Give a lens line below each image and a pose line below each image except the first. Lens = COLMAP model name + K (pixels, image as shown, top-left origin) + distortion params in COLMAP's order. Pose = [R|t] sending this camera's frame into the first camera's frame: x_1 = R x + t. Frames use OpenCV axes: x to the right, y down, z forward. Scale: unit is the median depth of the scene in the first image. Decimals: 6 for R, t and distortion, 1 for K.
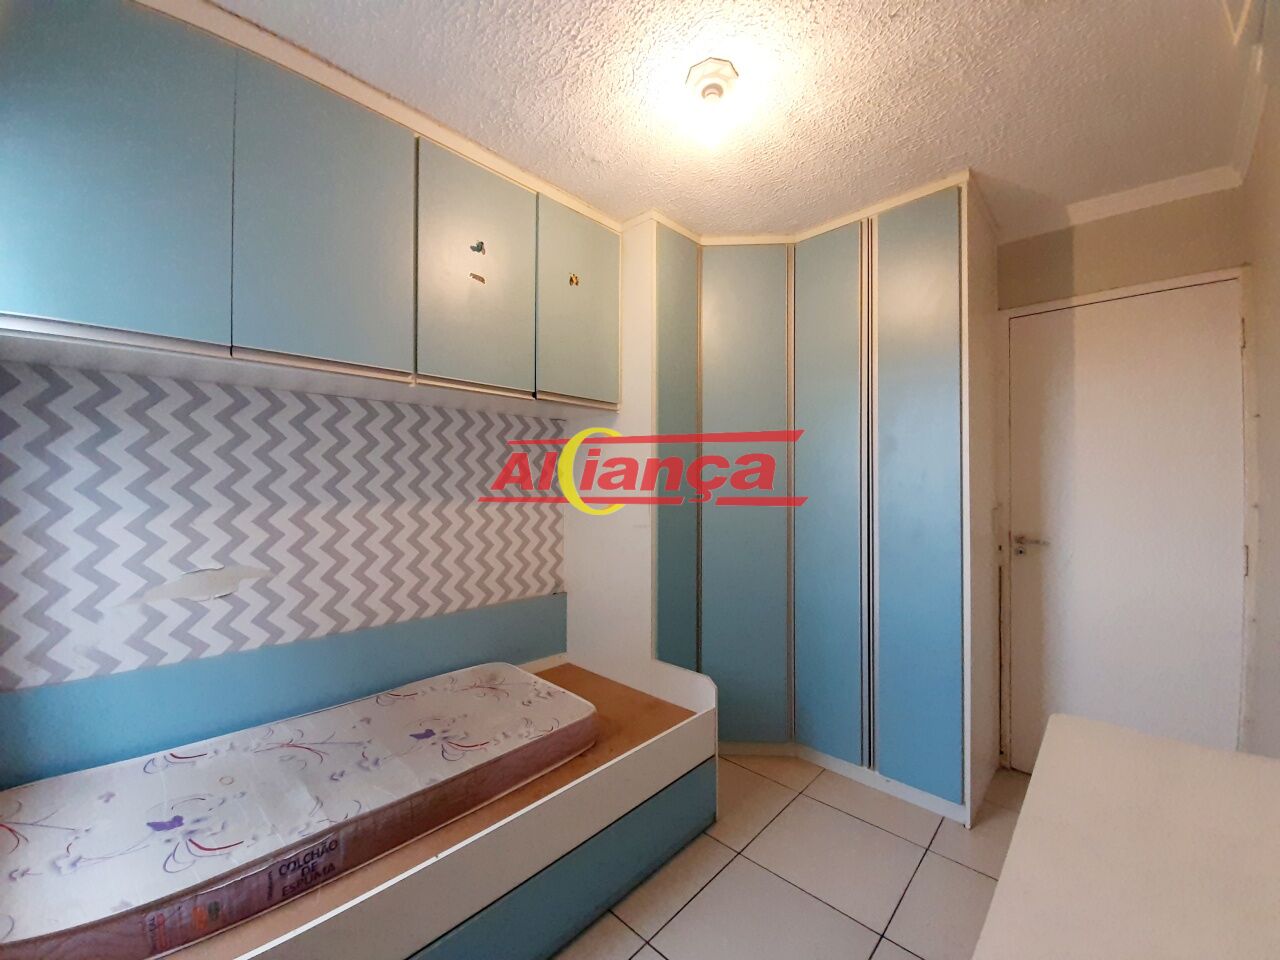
lens RADIAL K [[500.6, 0, 641.3], [0, 500.6, 483.6], [0, 0, 1]] dist [0.021943, -0.016015]
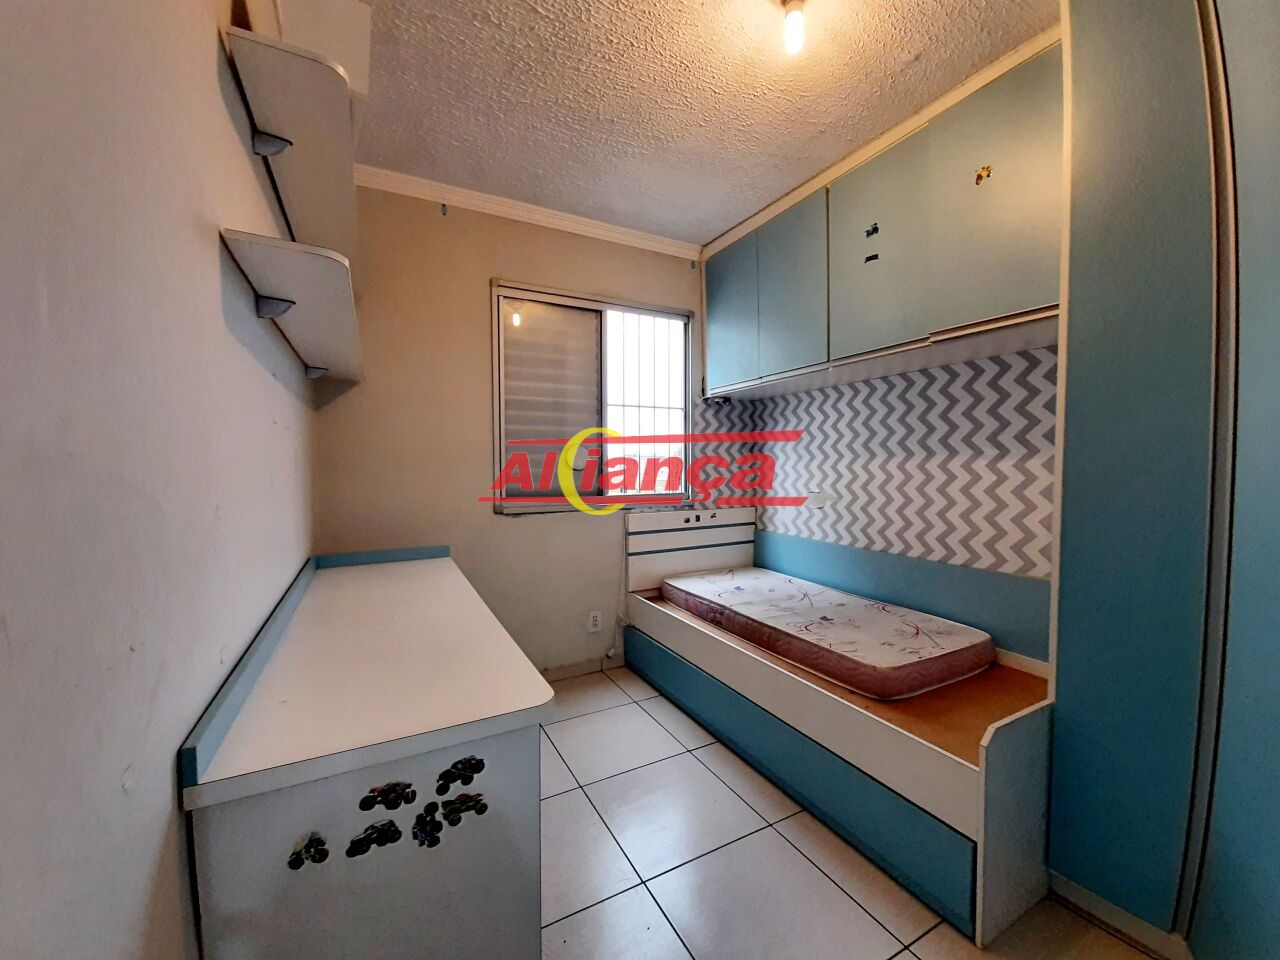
lens RADIAL K [[500.6, 0, 641.3], [0, 500.6, 483.6], [0, 0, 1]] dist [0.021943, -0.016015]
pose [[-0.315229, 0.034985, -0.948370, 1.011103], [0.003762, 0.999359, 0.035615, 0.068063], [0.949008, 0.007659, -0.315159, 0.921225]]
